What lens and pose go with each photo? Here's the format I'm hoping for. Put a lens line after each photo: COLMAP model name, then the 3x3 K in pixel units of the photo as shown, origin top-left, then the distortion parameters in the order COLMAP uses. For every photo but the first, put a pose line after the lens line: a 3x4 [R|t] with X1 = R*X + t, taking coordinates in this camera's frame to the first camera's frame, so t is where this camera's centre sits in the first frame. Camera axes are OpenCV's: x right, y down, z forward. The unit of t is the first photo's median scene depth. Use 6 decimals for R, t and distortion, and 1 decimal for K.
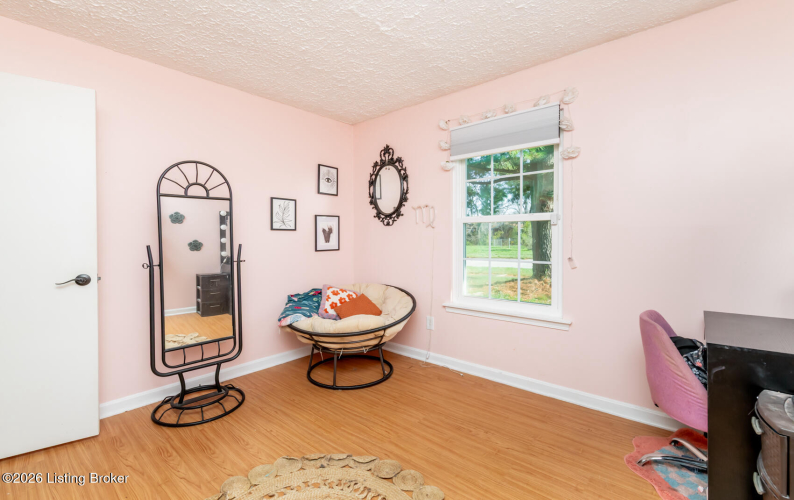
lens RADIAL K [[348.0, 0, 398.3], [0, 348.0, 247.2], [0, 0, 1]] dist [0.001178, 0.000034]
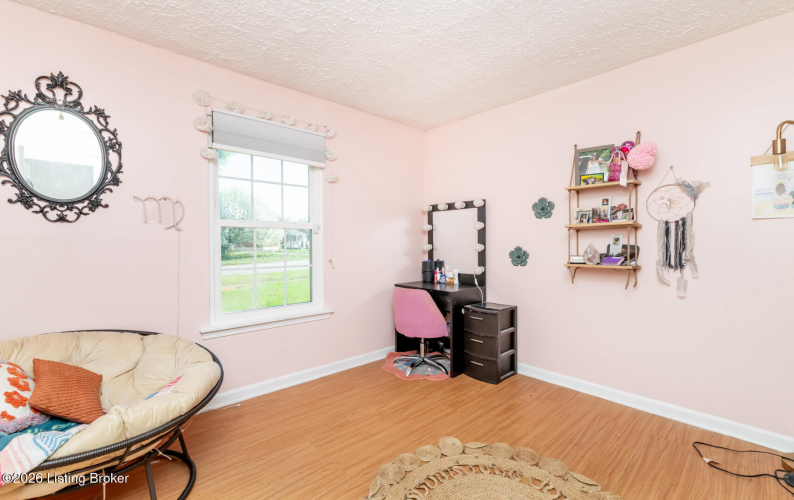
lens RADIAL K [[348.0, 0, 398.1], [0, 348.0, 246.2], [0, 0, 1]] dist [0.001178, 0.000034]
pose [[0.108989, -0.007616, 0.994014, -0.537803], [0.025587, 0.999661, 0.004853, -0.014194], [-0.993714, 0.024905, 0.109147, 0.443582]]
